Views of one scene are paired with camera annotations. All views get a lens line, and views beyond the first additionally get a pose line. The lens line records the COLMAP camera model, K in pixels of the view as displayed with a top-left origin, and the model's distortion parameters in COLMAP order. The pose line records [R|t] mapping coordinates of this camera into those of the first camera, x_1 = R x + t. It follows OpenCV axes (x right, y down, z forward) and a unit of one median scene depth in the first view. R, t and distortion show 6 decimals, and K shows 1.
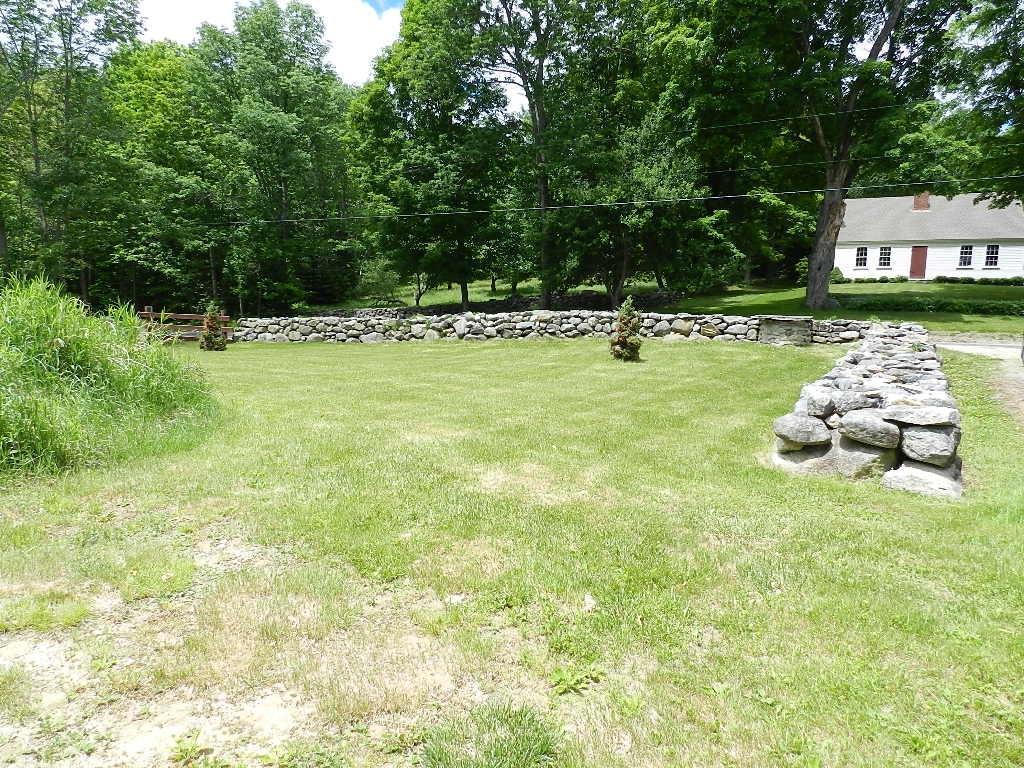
lens RADIAL K [[683.6, 0, 512.0], [0, 683.6, 384.0], [0, 0, 1]] dist [0.007101, 0.003714]
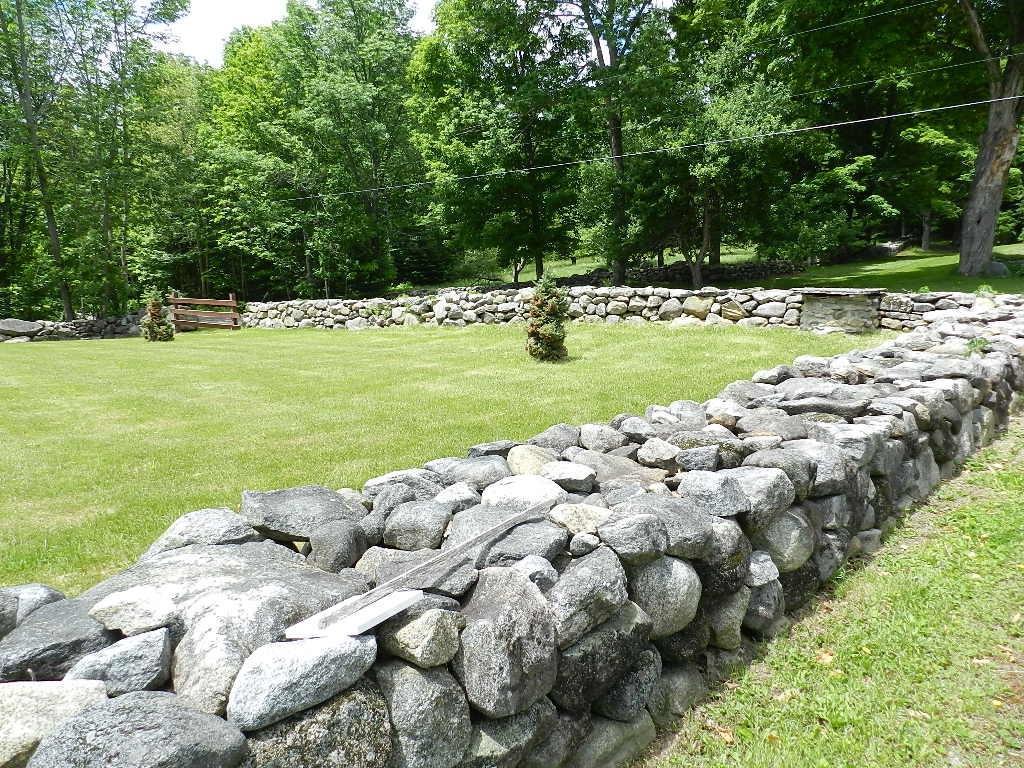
lens RADIAL K [[683.6, 0, 512.0], [0, 683.6, 384.0], [0, 0, 1]] dist [0.007101, 0.003714]
pose [[0.971615, 0.011303, -0.236297, 0.194164], [-0.003397, 0.999422, 0.033838, -0.021984], [0.236543, -0.032075, 0.971092, 0.214556]]
